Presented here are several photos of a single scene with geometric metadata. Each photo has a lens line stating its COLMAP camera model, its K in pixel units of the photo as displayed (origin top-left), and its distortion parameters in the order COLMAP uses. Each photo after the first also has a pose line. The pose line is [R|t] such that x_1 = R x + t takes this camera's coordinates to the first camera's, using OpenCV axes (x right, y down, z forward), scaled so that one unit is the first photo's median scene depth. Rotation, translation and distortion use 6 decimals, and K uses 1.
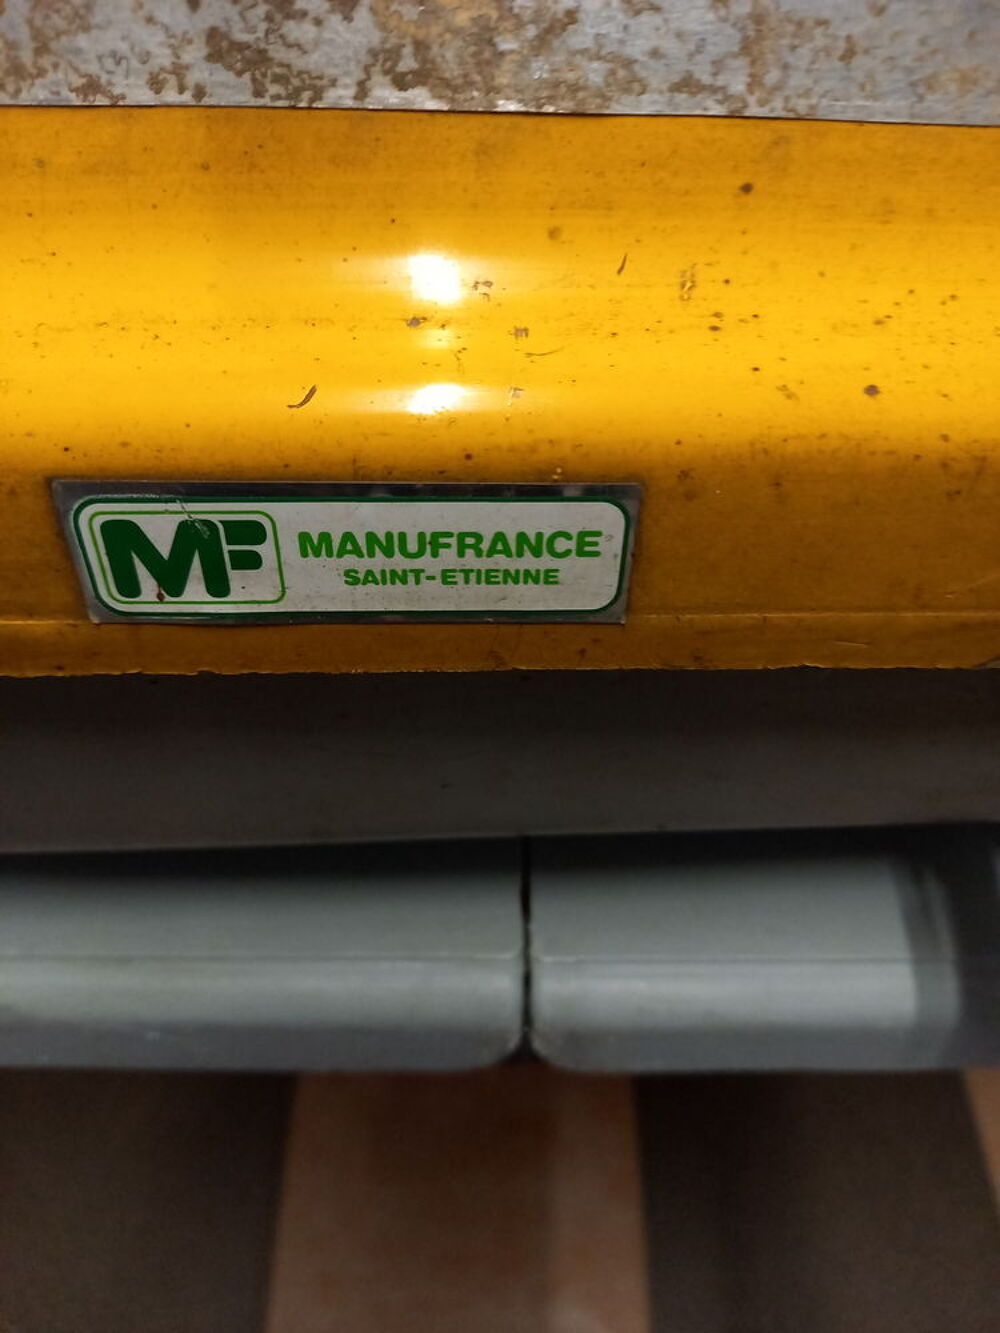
lens RADIAL K [[995.1, 0, 497.3], [0, 995.1, 663.8], [0, 0, 1]] dist [0.021790, -0.008709]
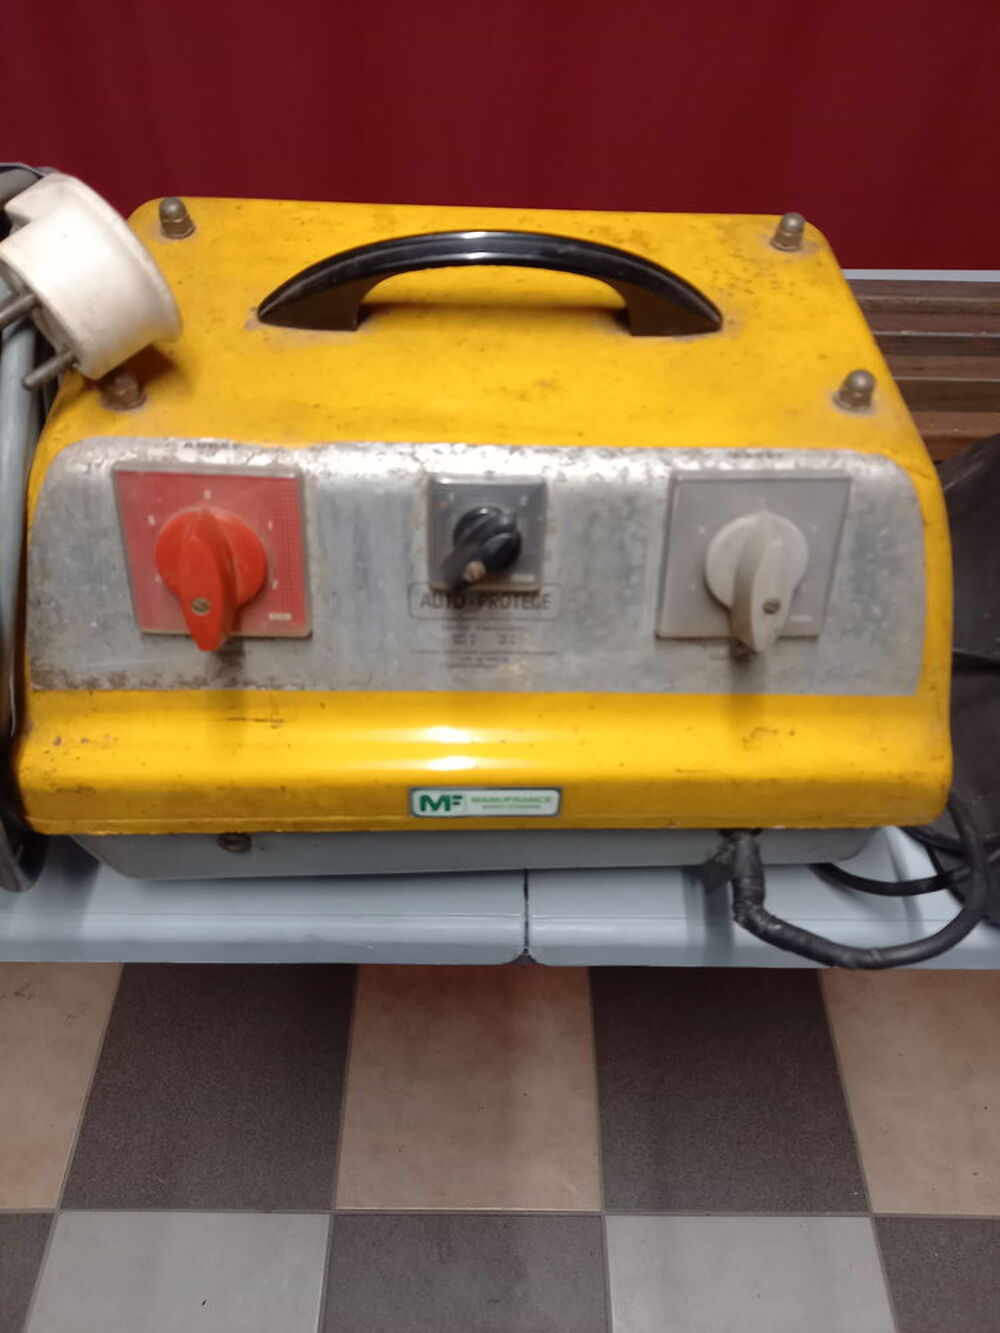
lens RADIAL K [[995.1, 0, 501.6], [0, 995.1, 675.6], [0, 0, 1]] dist [0.021790, -0.008709]
pose [[0.999812, 0.009797, 0.016756, -0.147947], [-0.010333, 0.999427, 0.032246, -0.688212], [-0.016431, -0.032413, 0.999340, -2.645809]]
